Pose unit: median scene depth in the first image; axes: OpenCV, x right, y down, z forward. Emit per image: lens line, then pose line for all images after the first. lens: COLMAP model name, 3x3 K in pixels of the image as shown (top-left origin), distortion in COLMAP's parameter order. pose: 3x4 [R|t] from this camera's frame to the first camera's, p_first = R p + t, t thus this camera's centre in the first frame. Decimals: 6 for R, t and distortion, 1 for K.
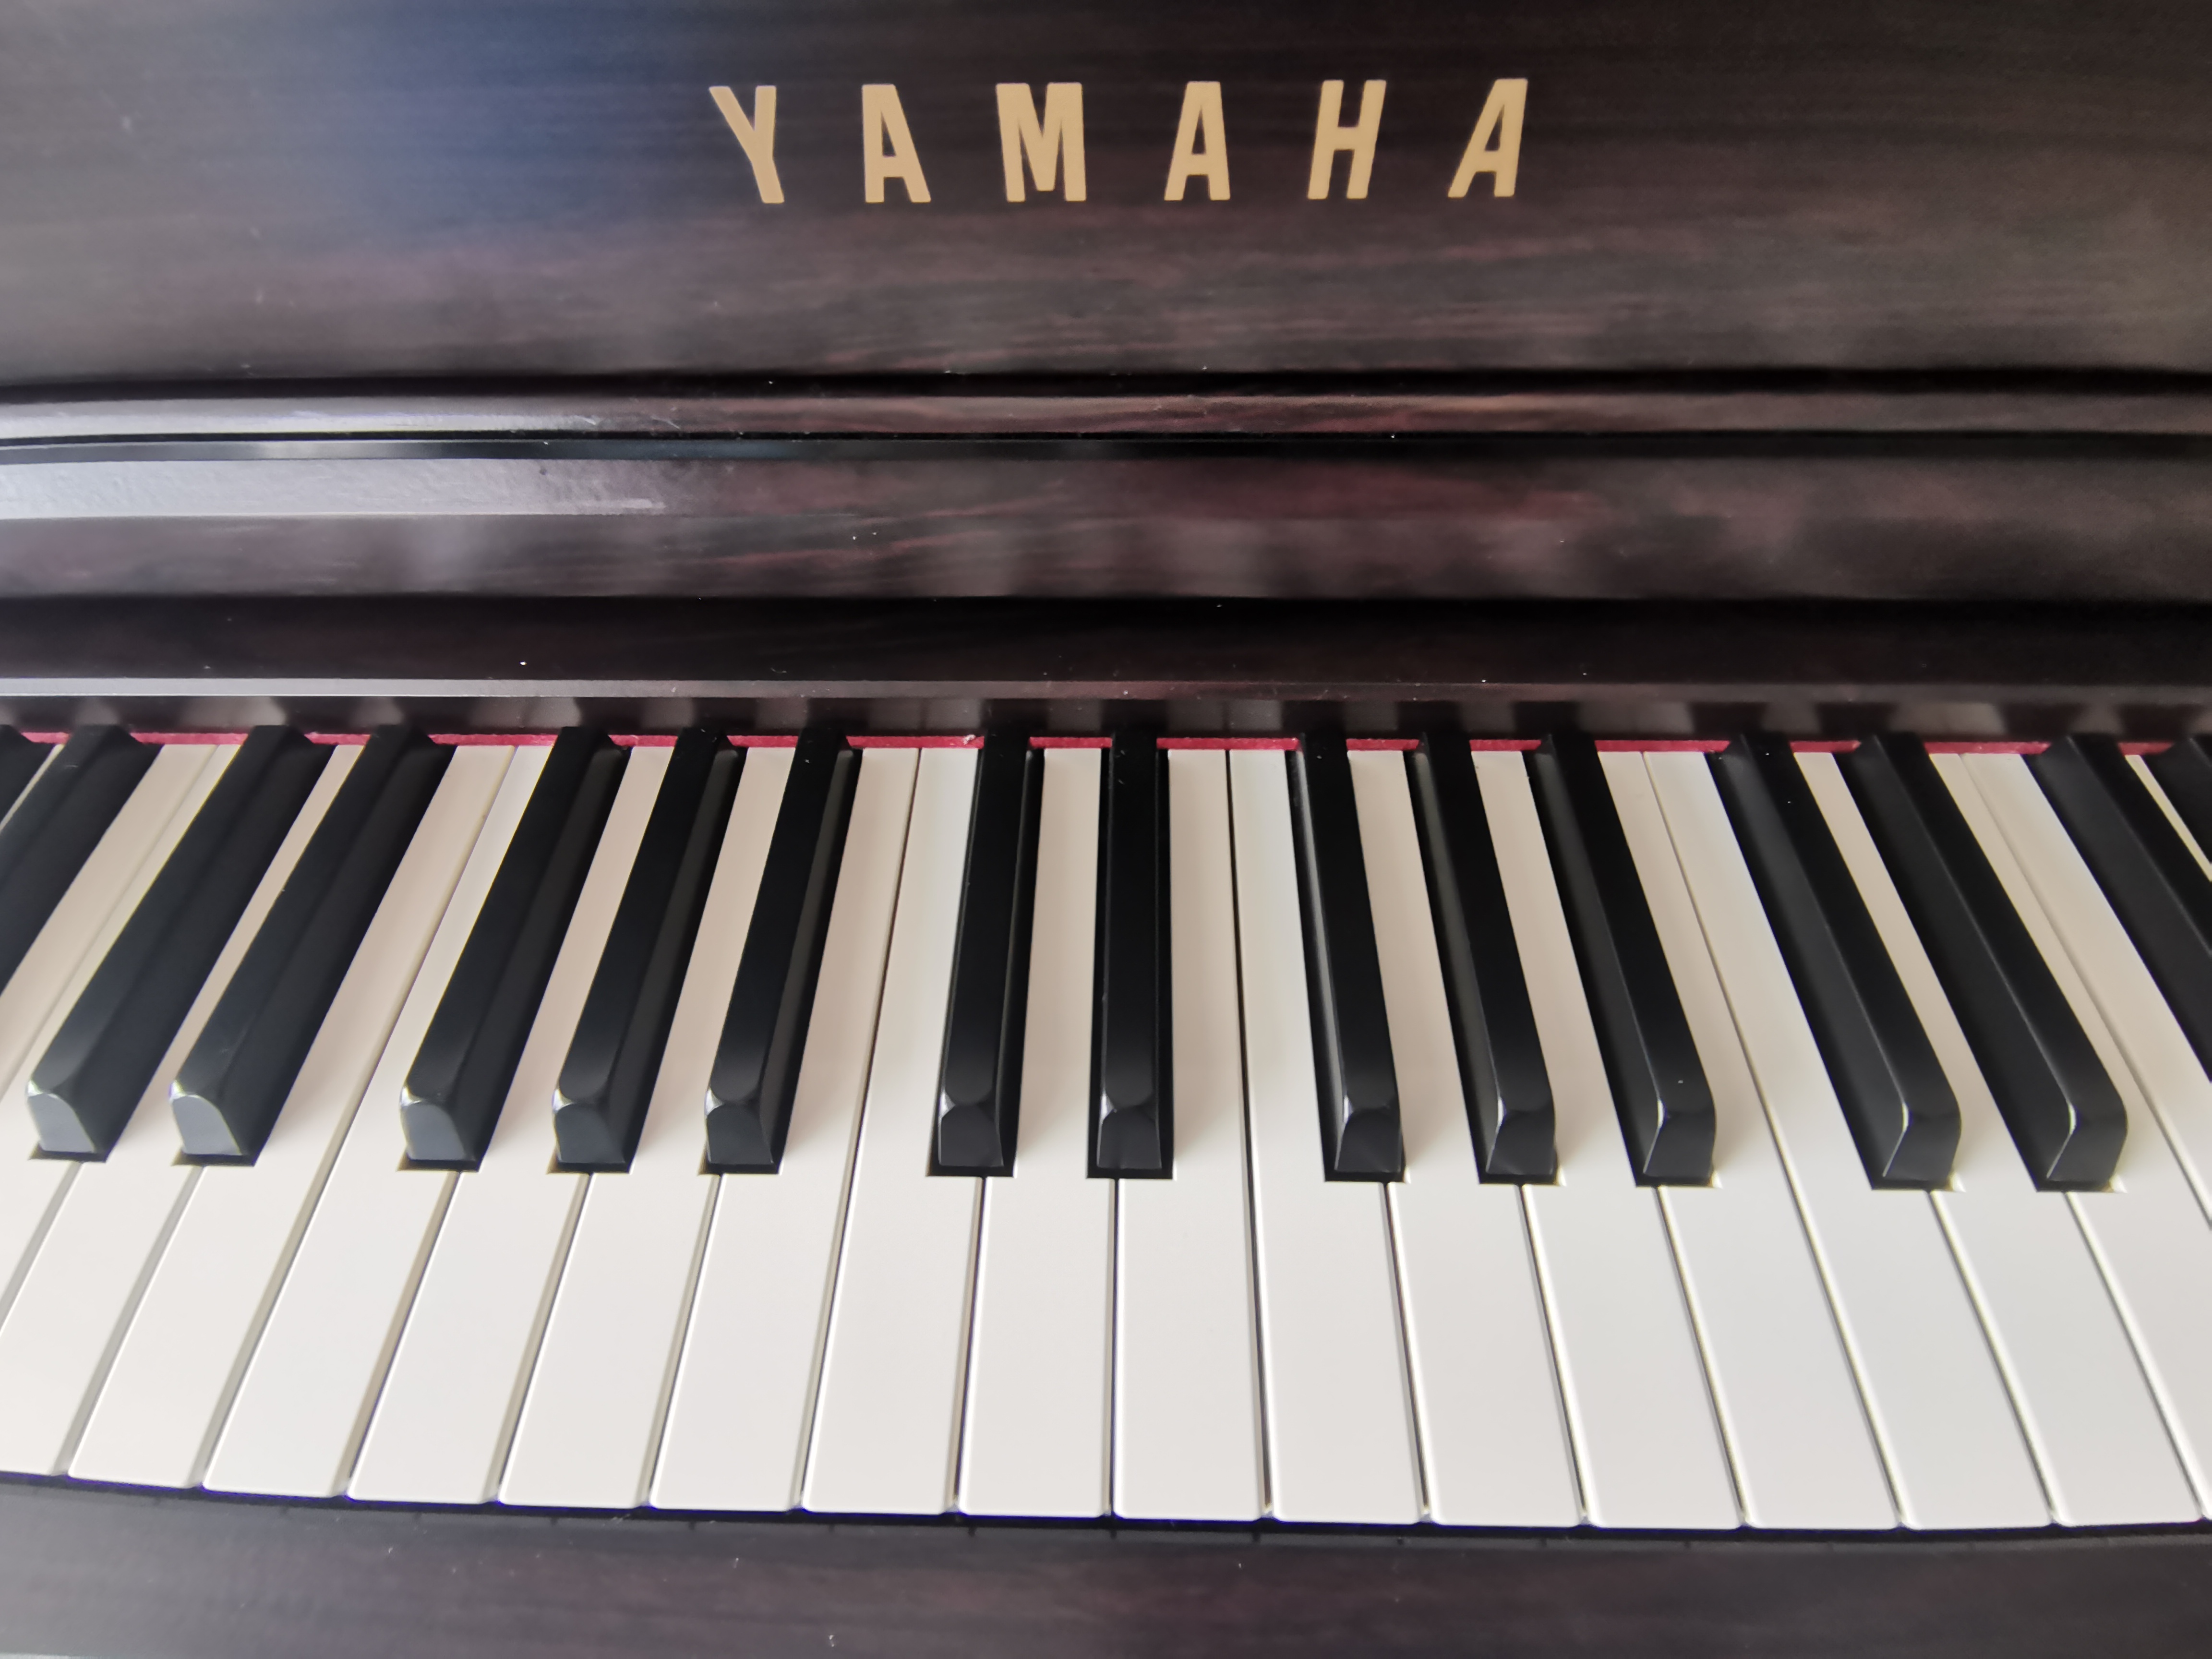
lens RADIAL K [[1096.9, 0, 1119.9], [0, 1096.9, 828.3], [0, 0, 1]] dist [0.047418, -0.043626]
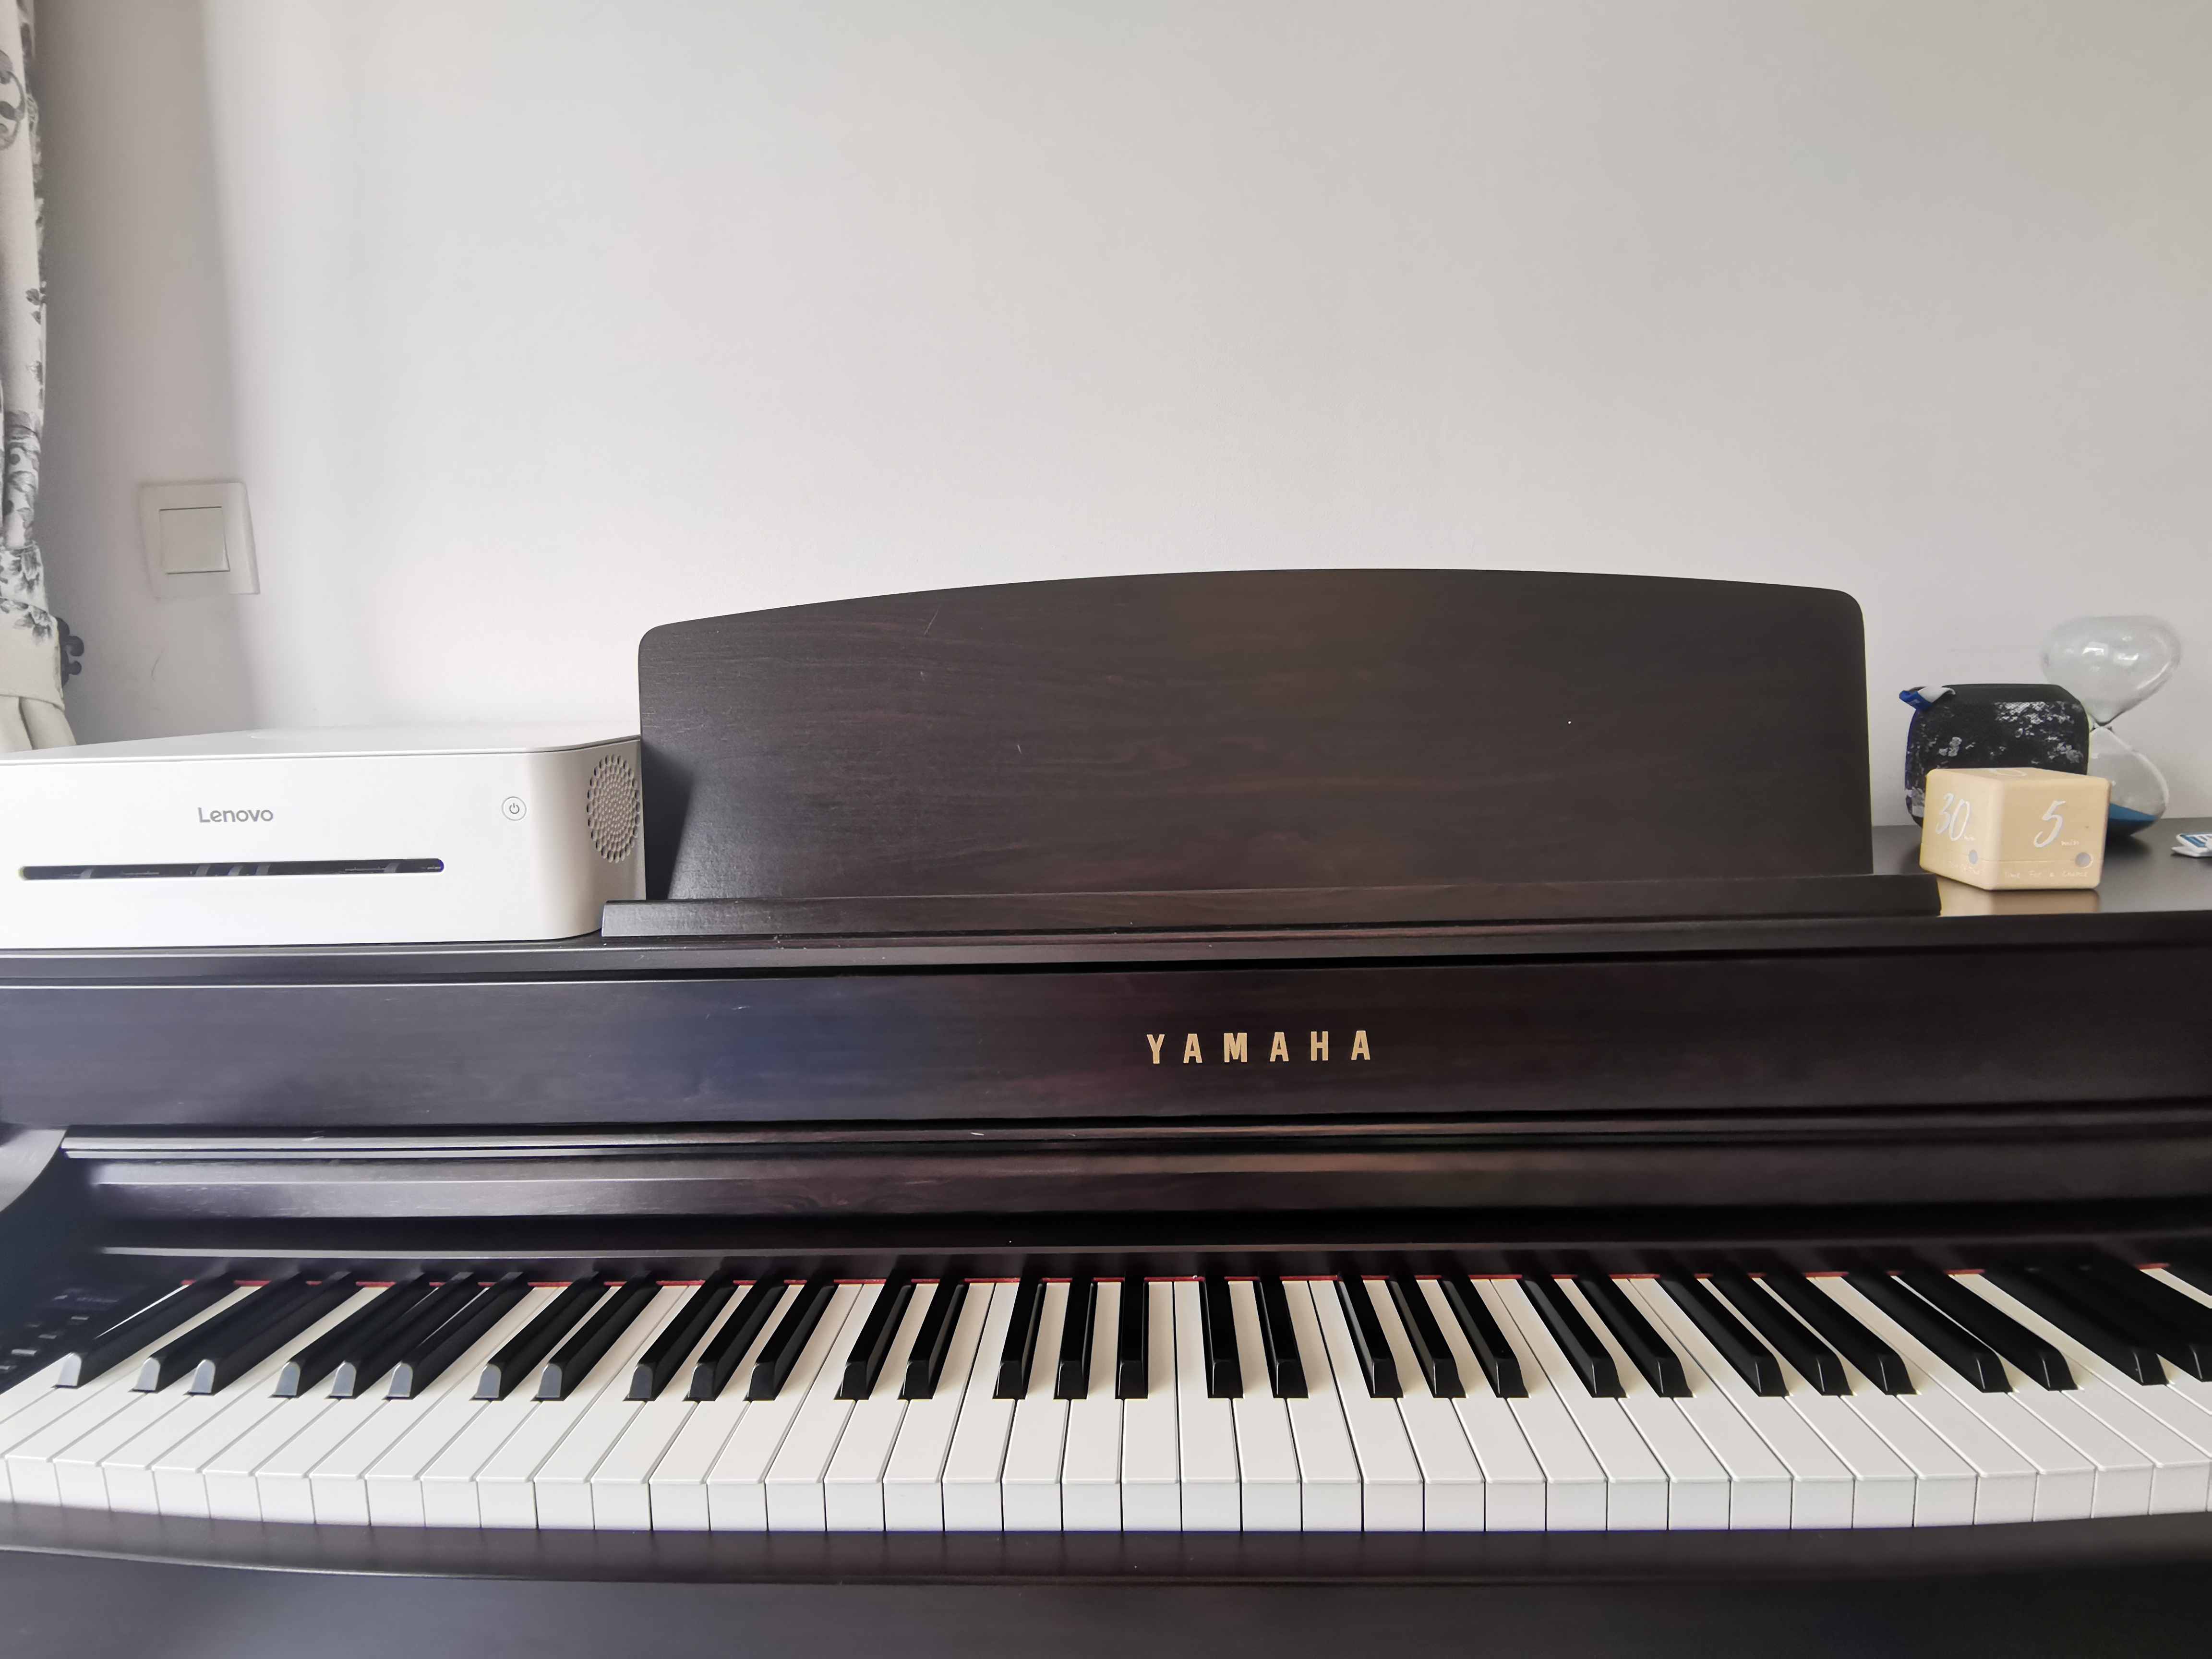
lens RADIAL K [[1096.9, 0, 1119.9], [0, 1096.9, 828.3], [0, 0, 1]] dist [0.047418, -0.043626]
pose [[0.999726, -0.013102, -0.019374, -0.359074], [-0.005980, 0.657634, -0.753314, 1.577132], [0.022612, 0.753224, 0.657375, -1.856434]]
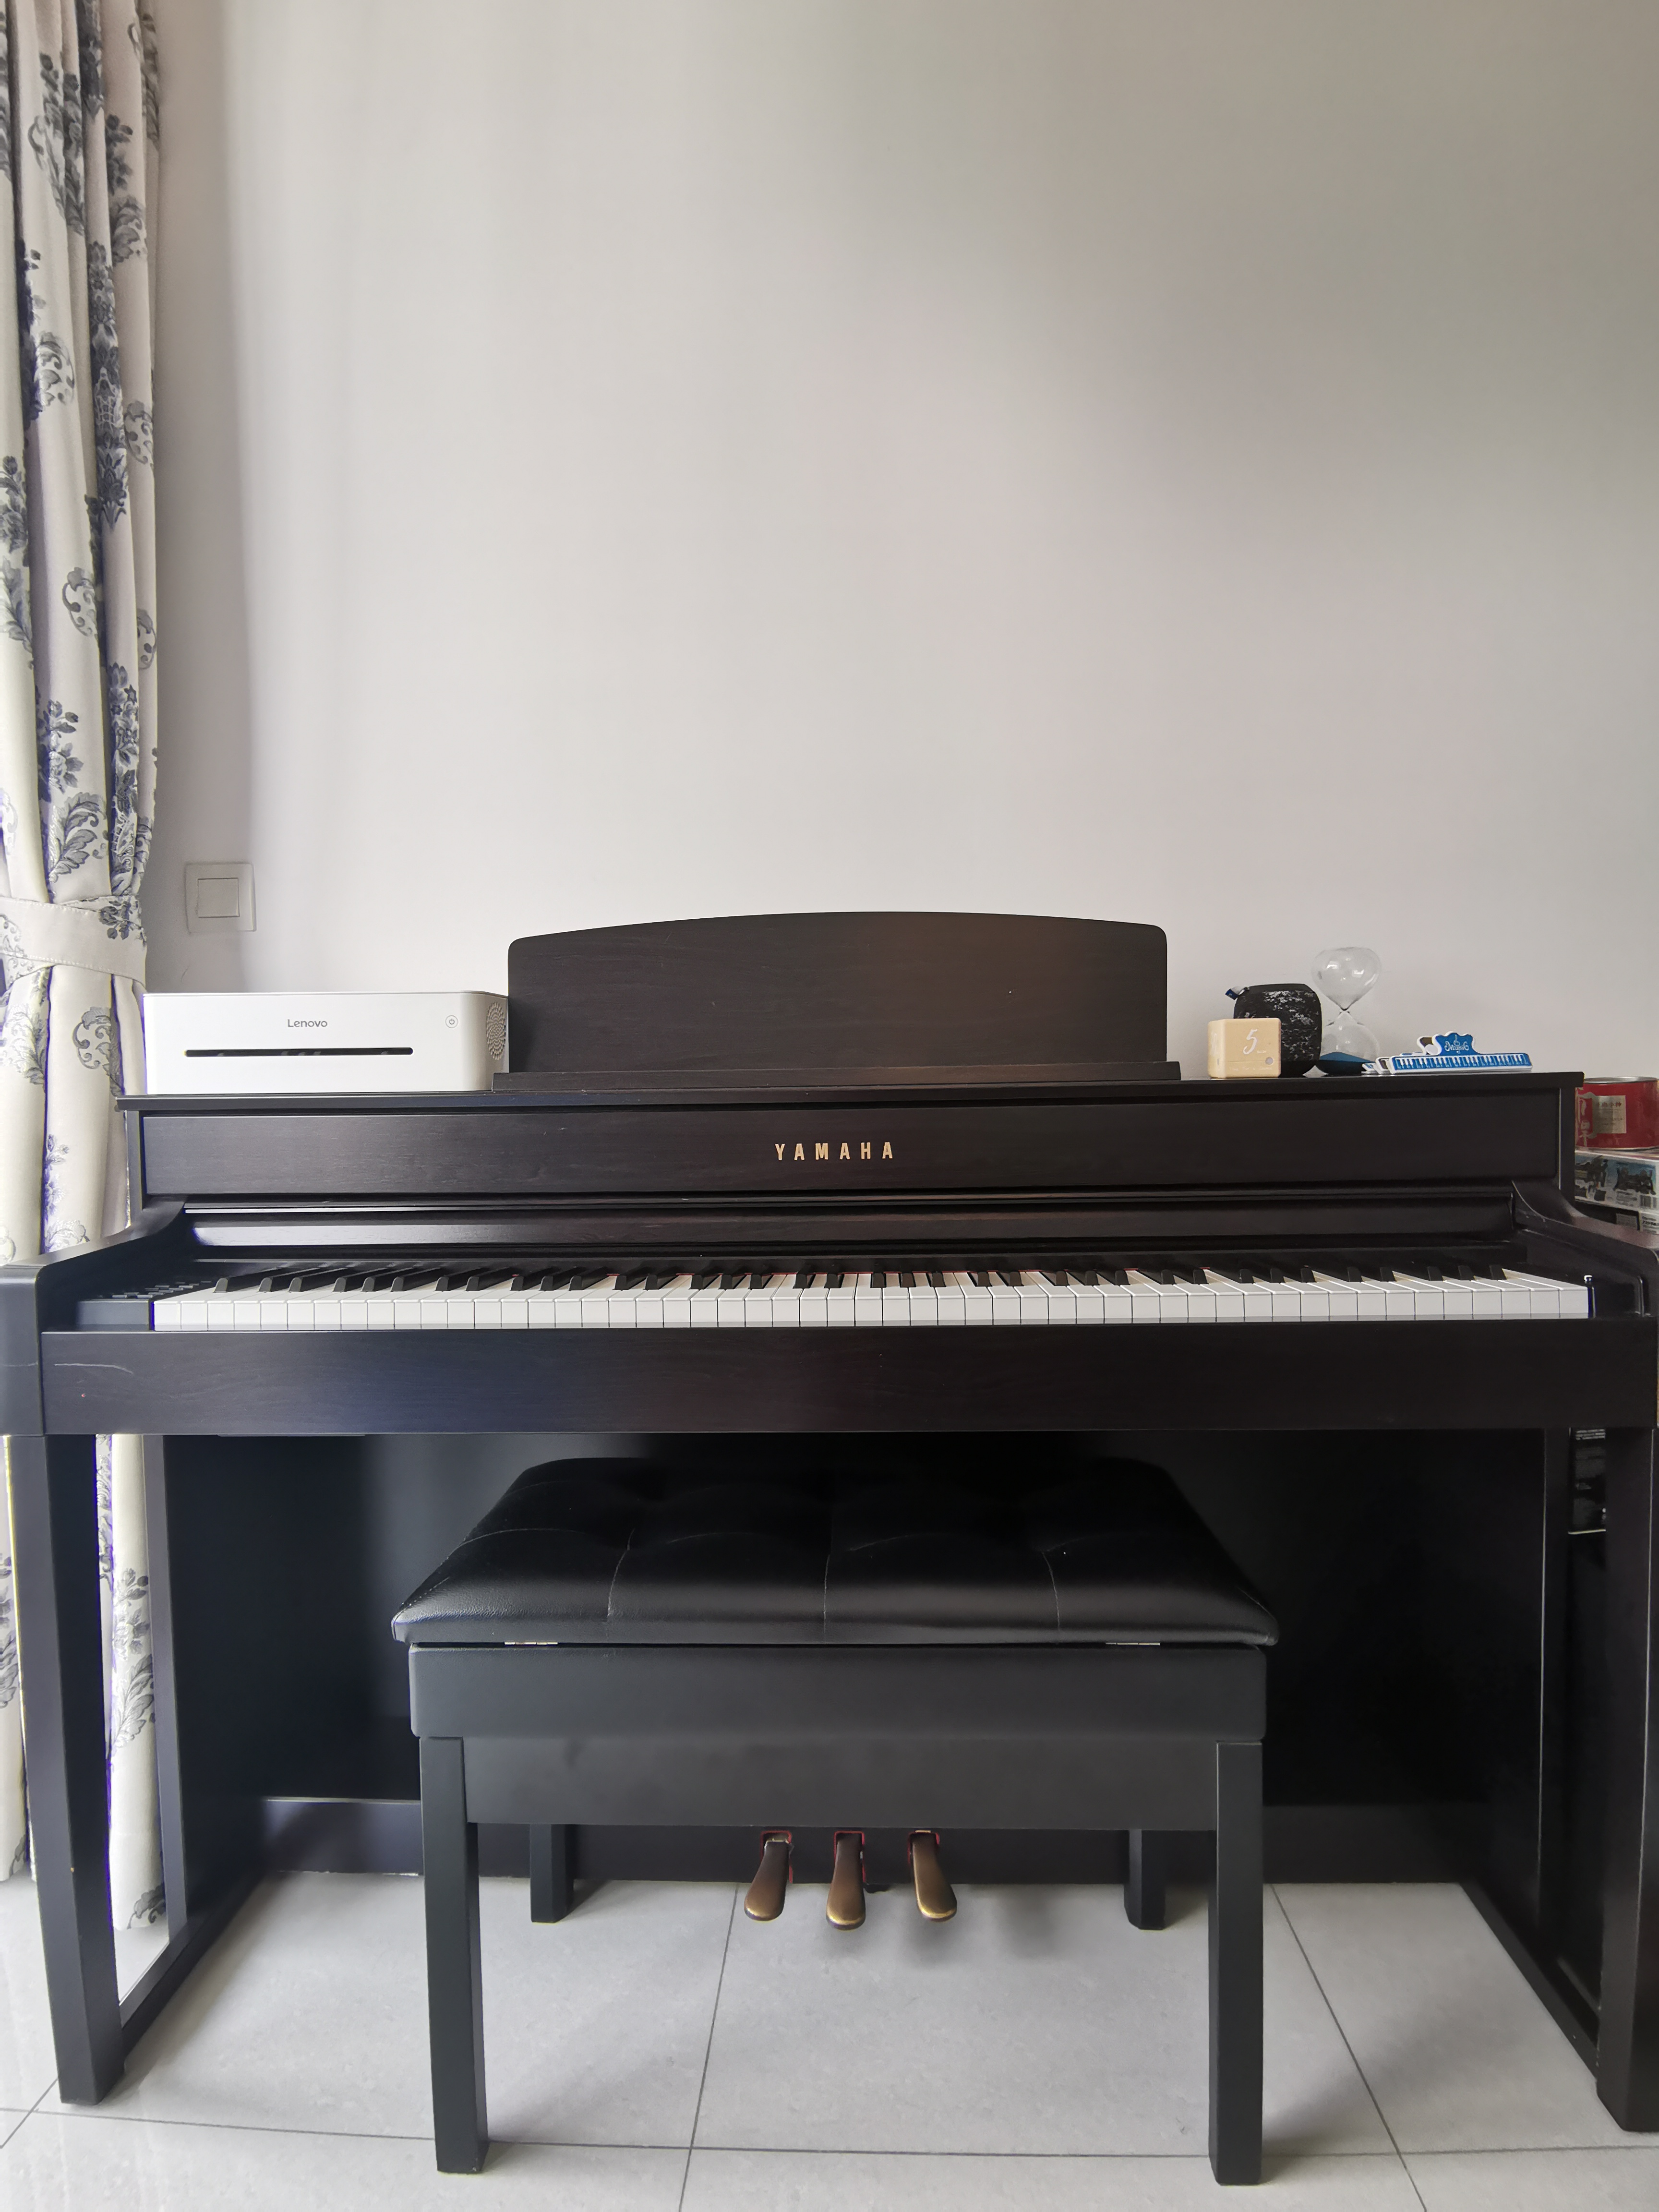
lens RADIAL K [[1096.9, 0, 829.5], [0, 1096.9, 1106.0], [0, 0, 1]] dist [0.047418, -0.043626]
pose [[0.999556, -0.001183, -0.029778, 0.175591], [-0.023932, 0.563599, -0.825702, 4.715955], [0.017760, 0.826048, 0.563320, -2.981378]]
